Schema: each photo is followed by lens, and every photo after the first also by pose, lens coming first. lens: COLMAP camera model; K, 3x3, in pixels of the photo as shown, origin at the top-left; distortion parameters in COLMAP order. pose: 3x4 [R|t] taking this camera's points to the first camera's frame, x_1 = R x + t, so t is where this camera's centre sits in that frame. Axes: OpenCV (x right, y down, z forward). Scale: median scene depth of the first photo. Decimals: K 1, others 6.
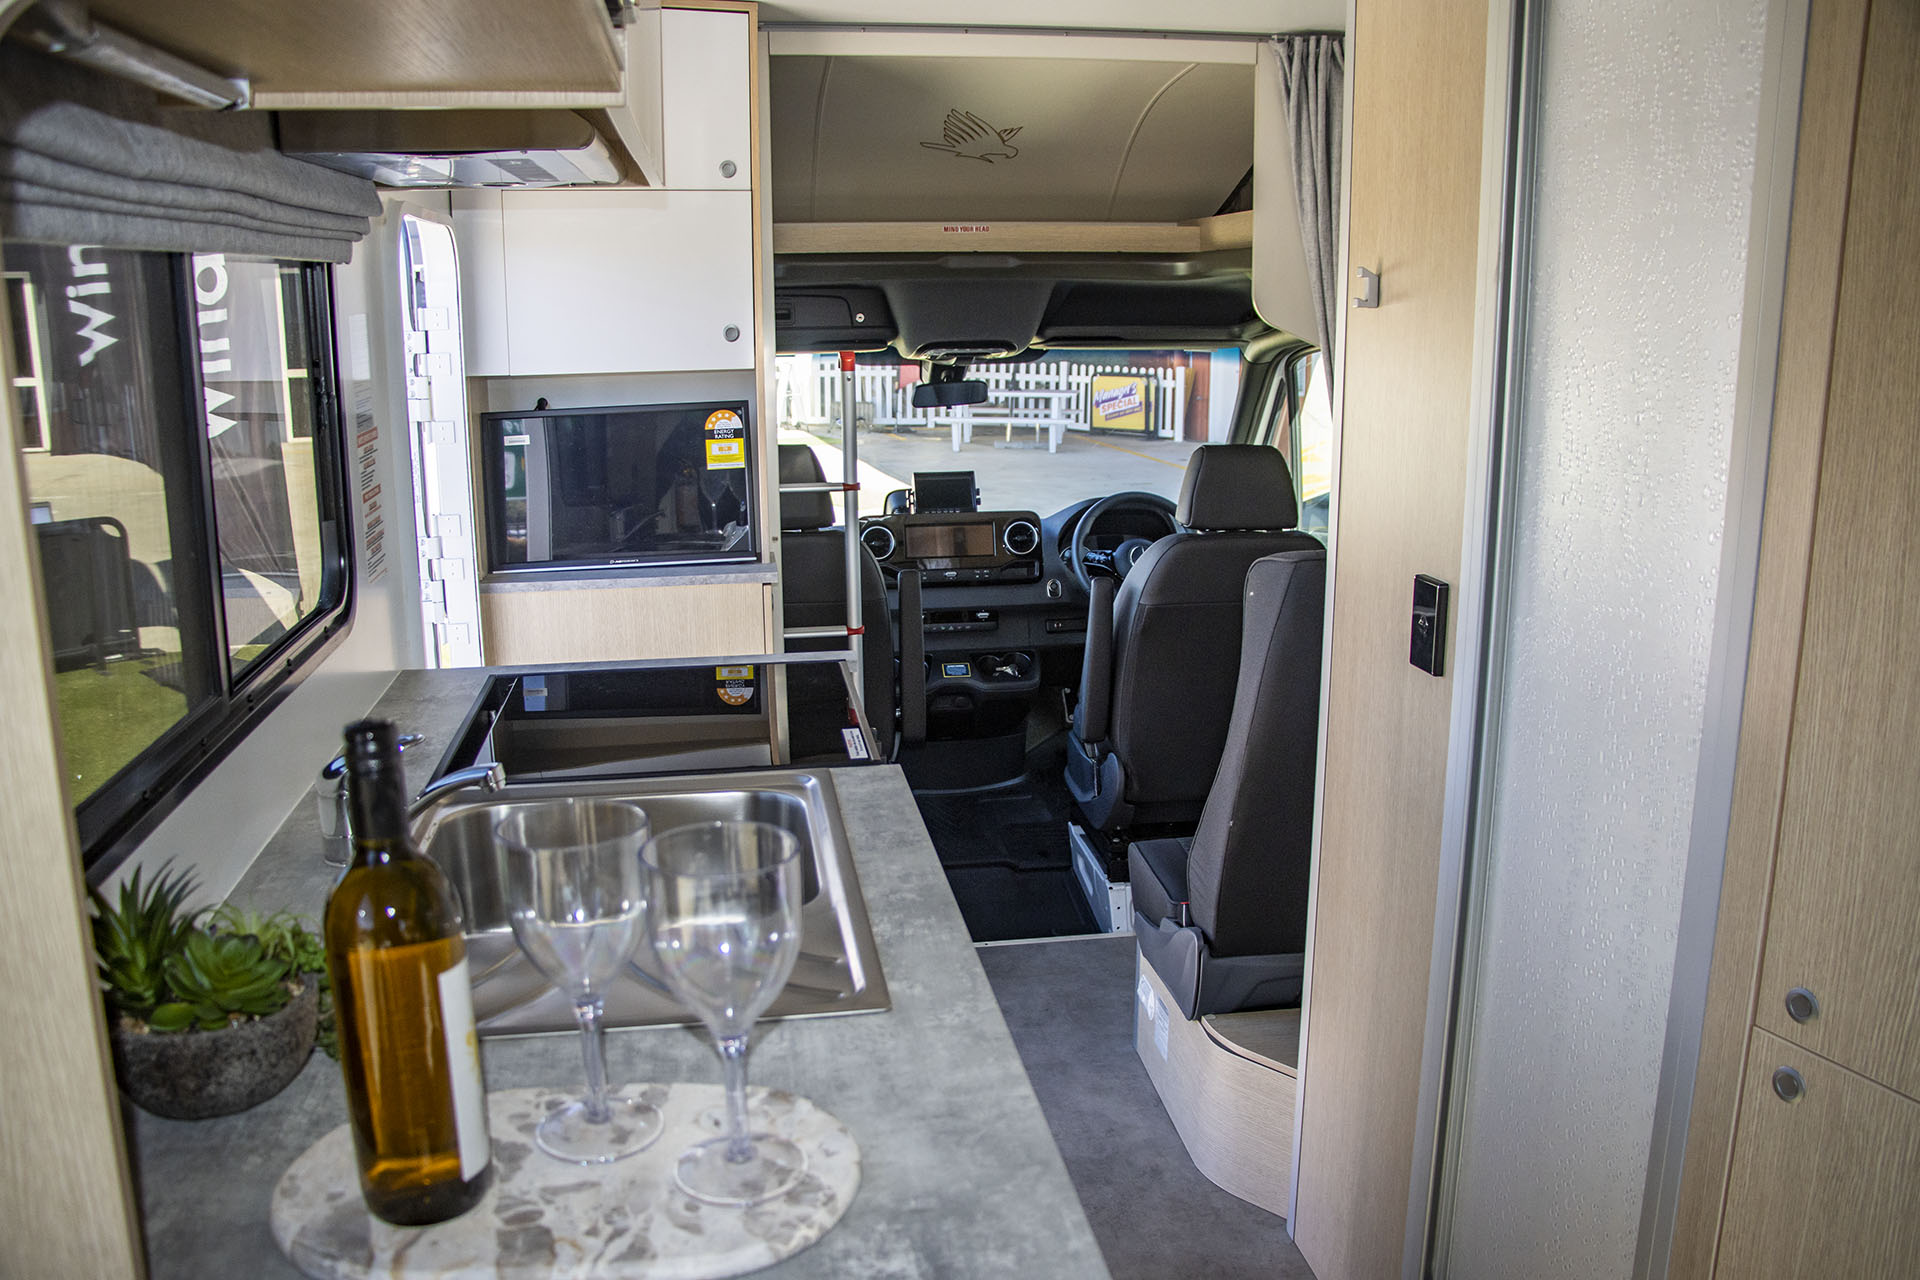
lens RADIAL K [[1629.1, 0, 960.0], [0, 1629.1, 640.0], [0, 0, 1]] dist [-0.187269, 0.173675]
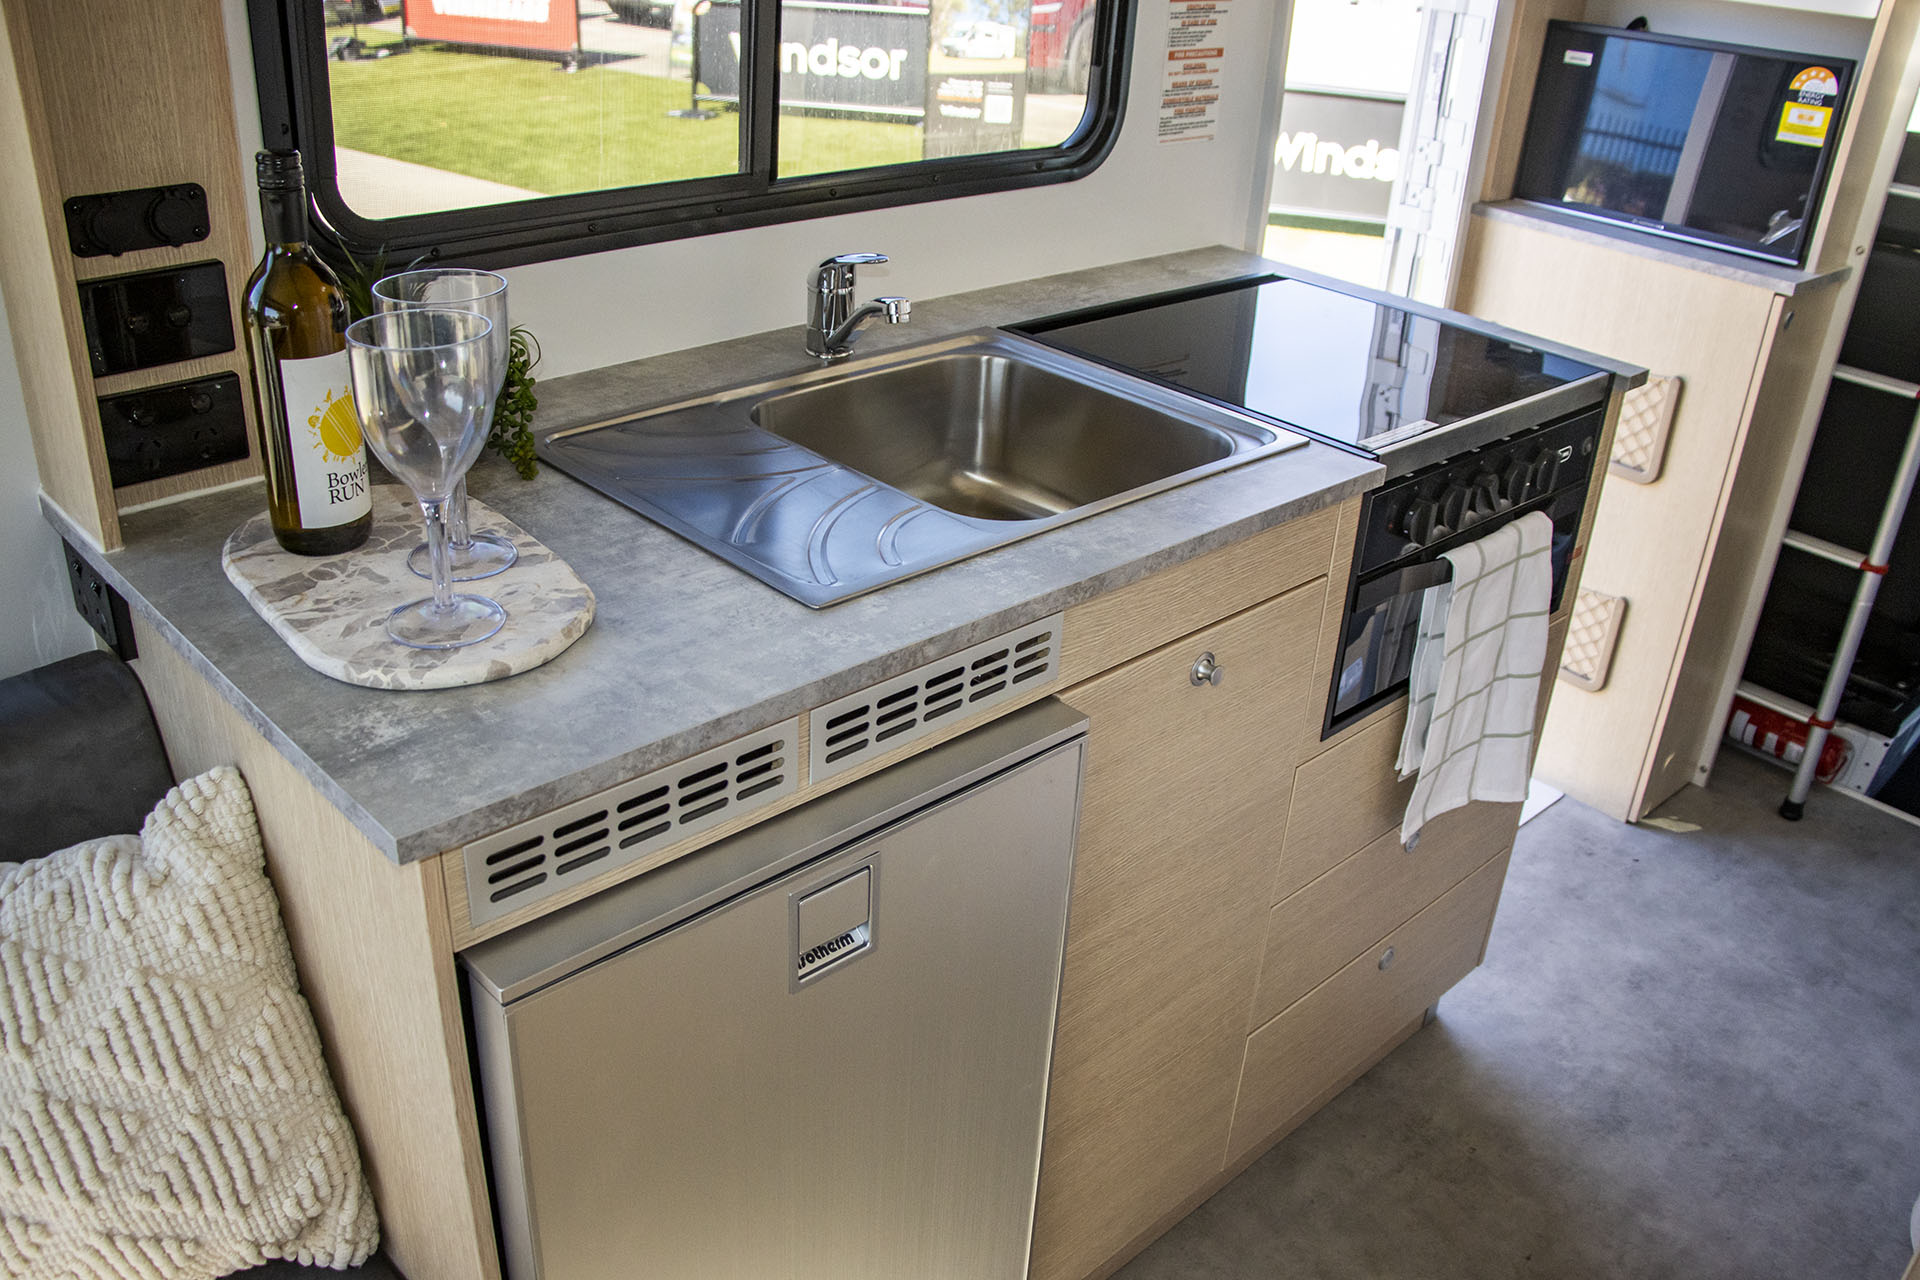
lens RADIAL K [[1637.1, 0, 931.2], [0, 1637.1, 636.0], [0, 0, 1]] dist [-0.181354, 0.158264]
pose [[0.559570, 0.411768, -0.719256, 0.212105], [-0.237942, 0.911127, 0.336497, -0.030912], [0.793892, -0.017153, 0.607816, 0.136429]]
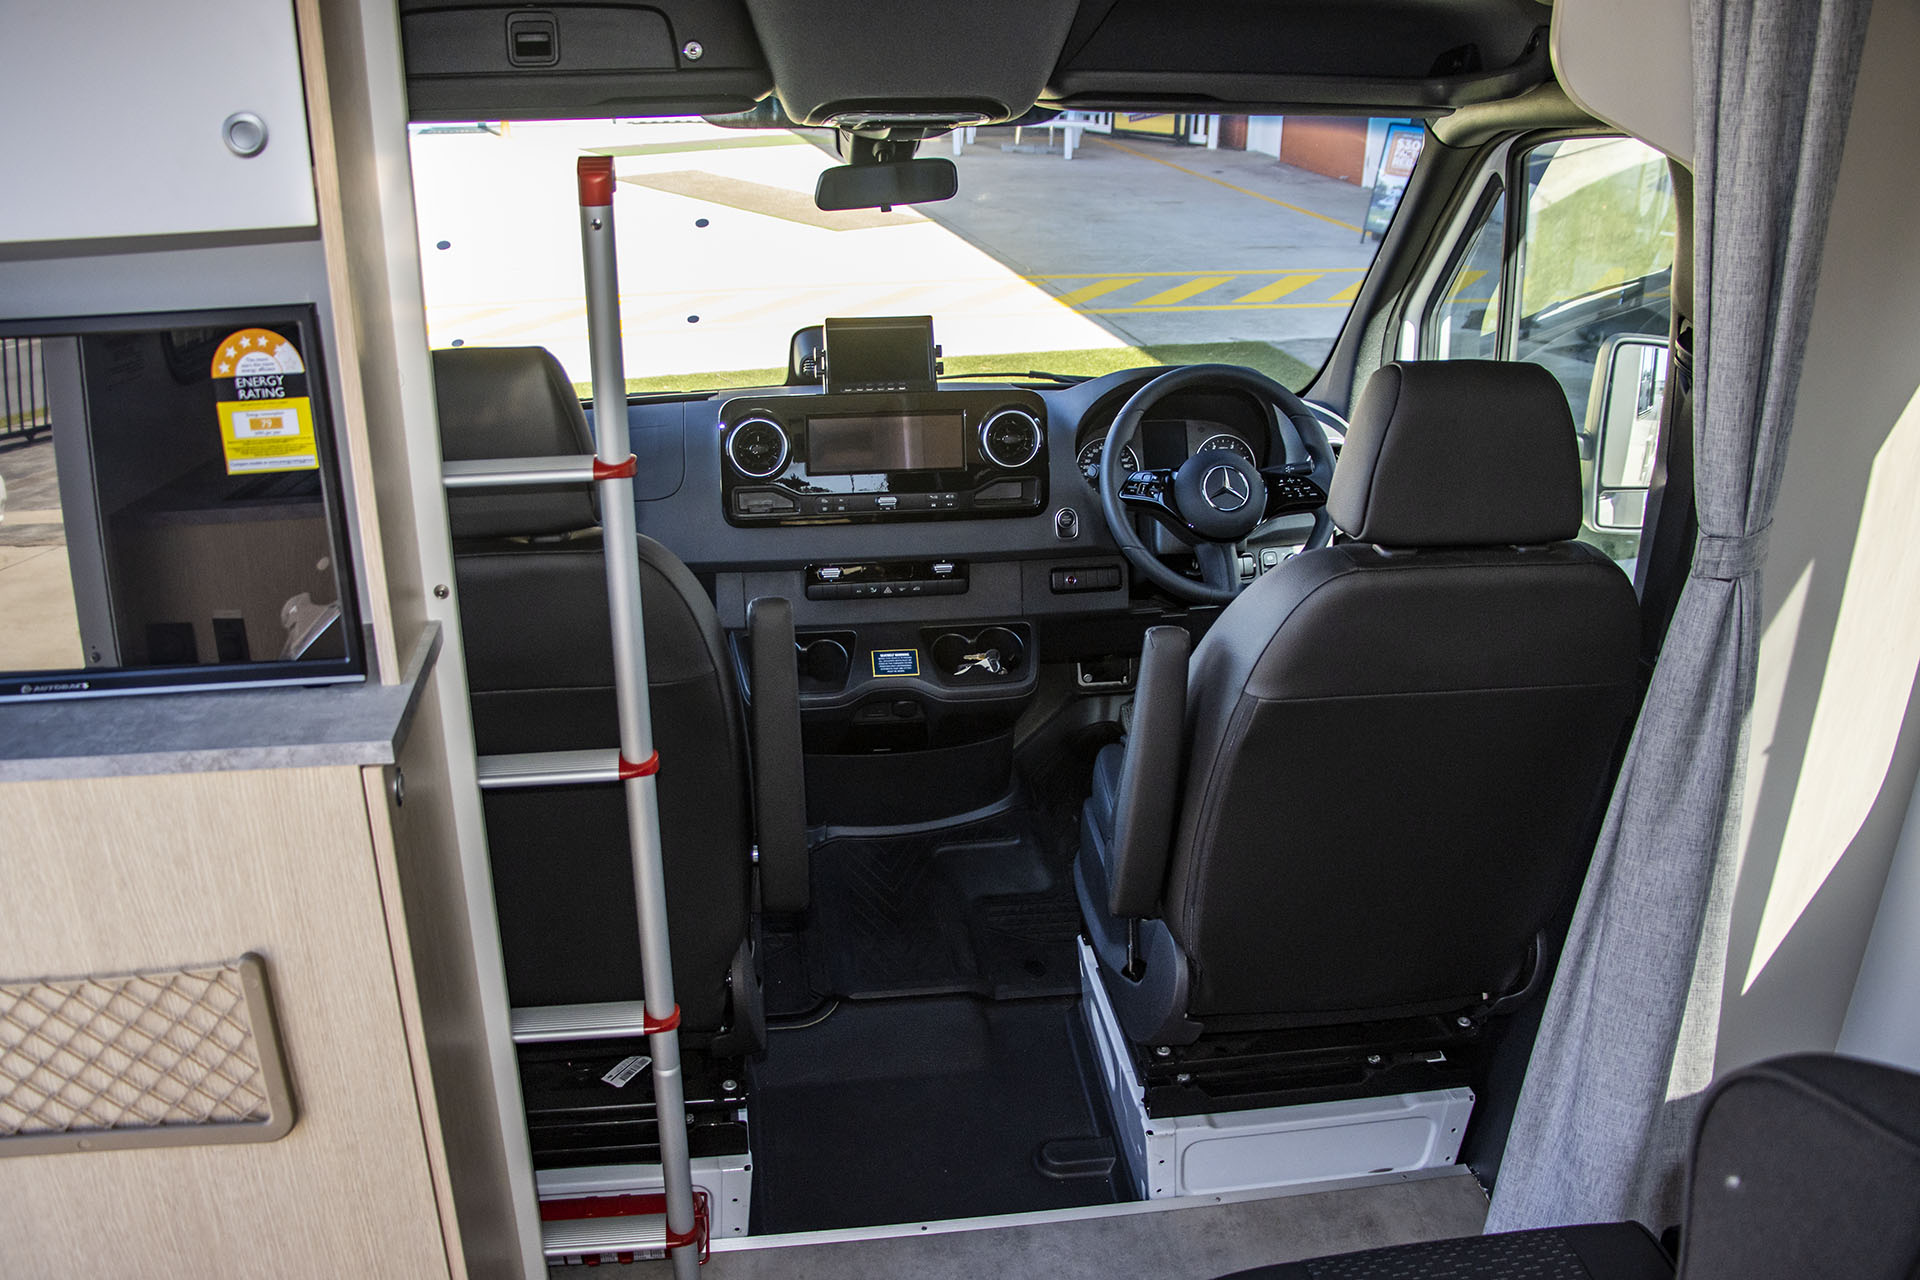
lens RADIAL K [[1629.1, 0, 960.0], [0, 1629.1, 640.0], [0, 0, 1]] dist [-0.187269, 0.173675]
pose [[0.999755, 0.022141, -0.000547, 0.023062], [-0.021628, 0.981286, 0.191336, -0.110970], [0.004773, -0.191277, 0.981524, 0.463367]]
